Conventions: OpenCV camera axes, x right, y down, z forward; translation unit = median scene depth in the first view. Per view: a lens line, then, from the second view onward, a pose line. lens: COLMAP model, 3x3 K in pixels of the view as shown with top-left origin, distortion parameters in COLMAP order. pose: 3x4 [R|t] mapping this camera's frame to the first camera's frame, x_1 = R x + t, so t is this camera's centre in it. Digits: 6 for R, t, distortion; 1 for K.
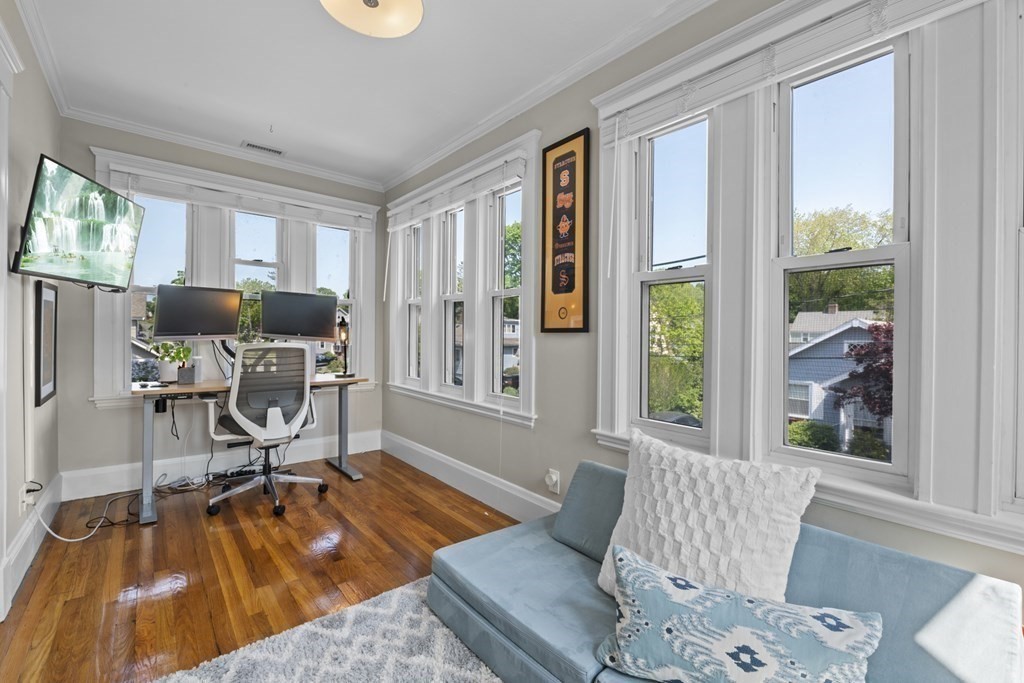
lens RADIAL K [[439.4, 0, 510.5], [0, 439.4, 347.3], [0, 0, 1]] dist [-0.011461, -0.000122]
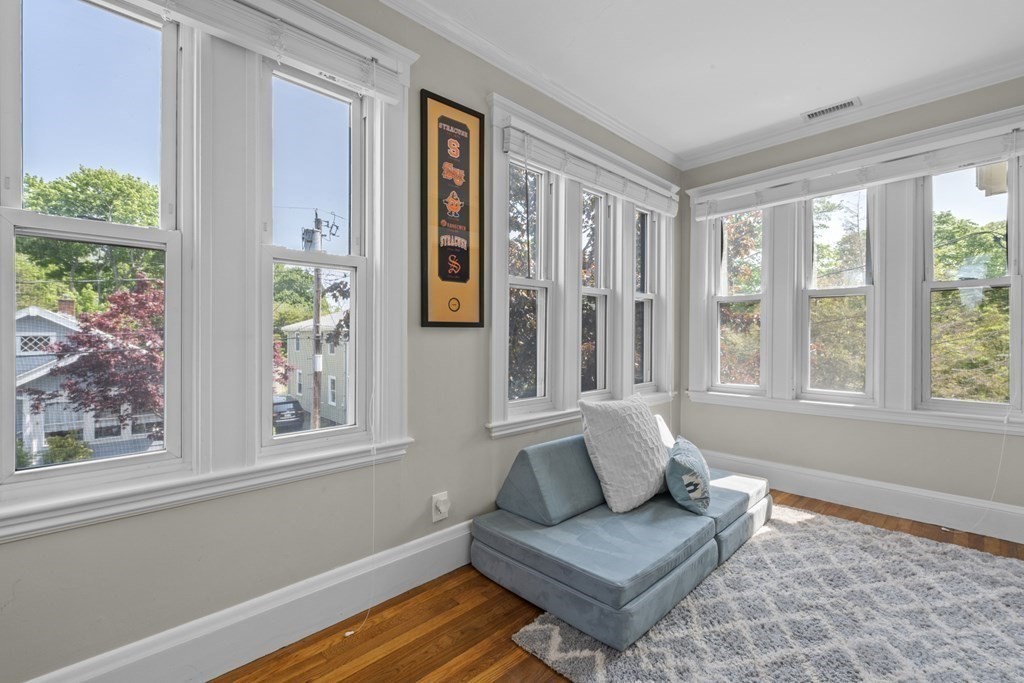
lens RADIAL K [[444.2, 0, 512.0], [0, 444.2, 341.5], [0, 0, 1]] dist [0.001199, -0.000284]
pose [[-0.076467, -0.031151, 0.996585, -0.765546], [0.022359, 0.999207, 0.032949, -0.031765], [-0.996821, 0.024802, -0.075710, 0.957286]]
